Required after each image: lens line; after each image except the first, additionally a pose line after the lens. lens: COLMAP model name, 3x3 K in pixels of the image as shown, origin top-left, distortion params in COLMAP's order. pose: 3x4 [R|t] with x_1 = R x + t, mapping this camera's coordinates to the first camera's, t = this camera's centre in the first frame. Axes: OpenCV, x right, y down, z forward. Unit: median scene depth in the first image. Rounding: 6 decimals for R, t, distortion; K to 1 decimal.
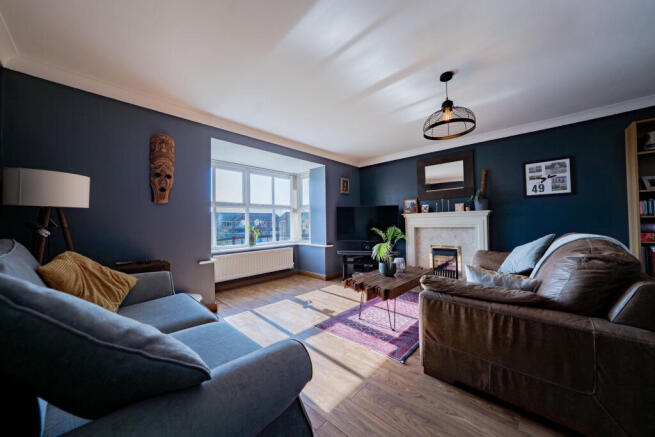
lens RADIAL K [[230.4, 0, 330.8], [0, 230.4, 219.5], [0, 0, 1]] dist [-0.019976, 0.003680]
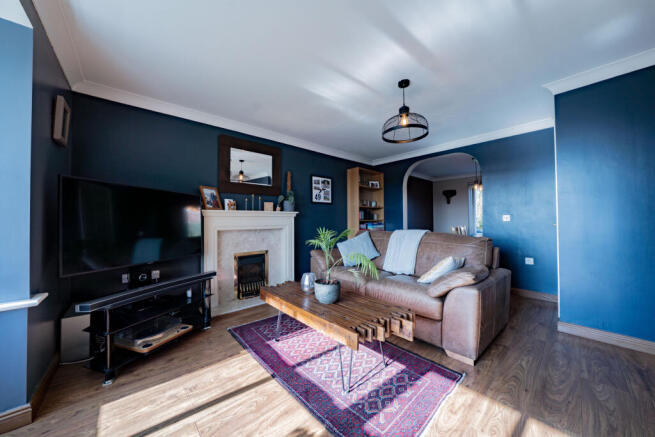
lens RADIAL K [[230.4, 0, 327.9], [0, 230.4, 217.0], [0, 0, 1]] dist [-0.019976, 0.003680]
pose [[0.101845, 0.035175, 0.994178, -0.340690], [-0.007683, 0.999373, -0.034572, 0.018888], [-0.994771, -0.004117, 0.102051, 0.754021]]
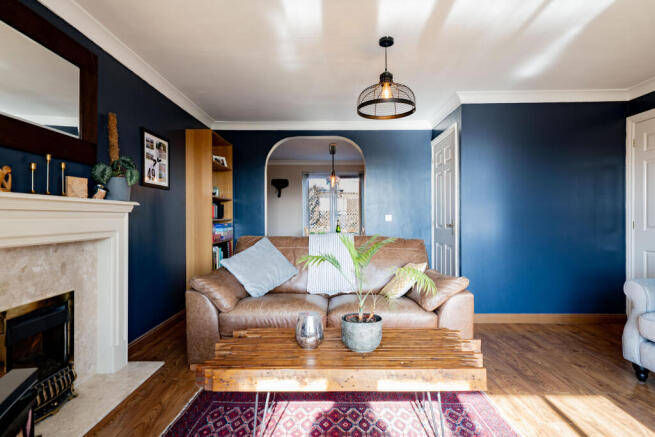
lens RADIAL K [[345.9, 0, 328.4], [0, 345.9, 217.9], [0, 0, 1]] dist [0.020315, -0.000270]
pose [[-0.666300, 0.018913, 0.745444, -0.157656], [0.004623, 0.999764, -0.021233, 0.012491], [-0.745669, -0.010702, -0.666230, 1.195054]]
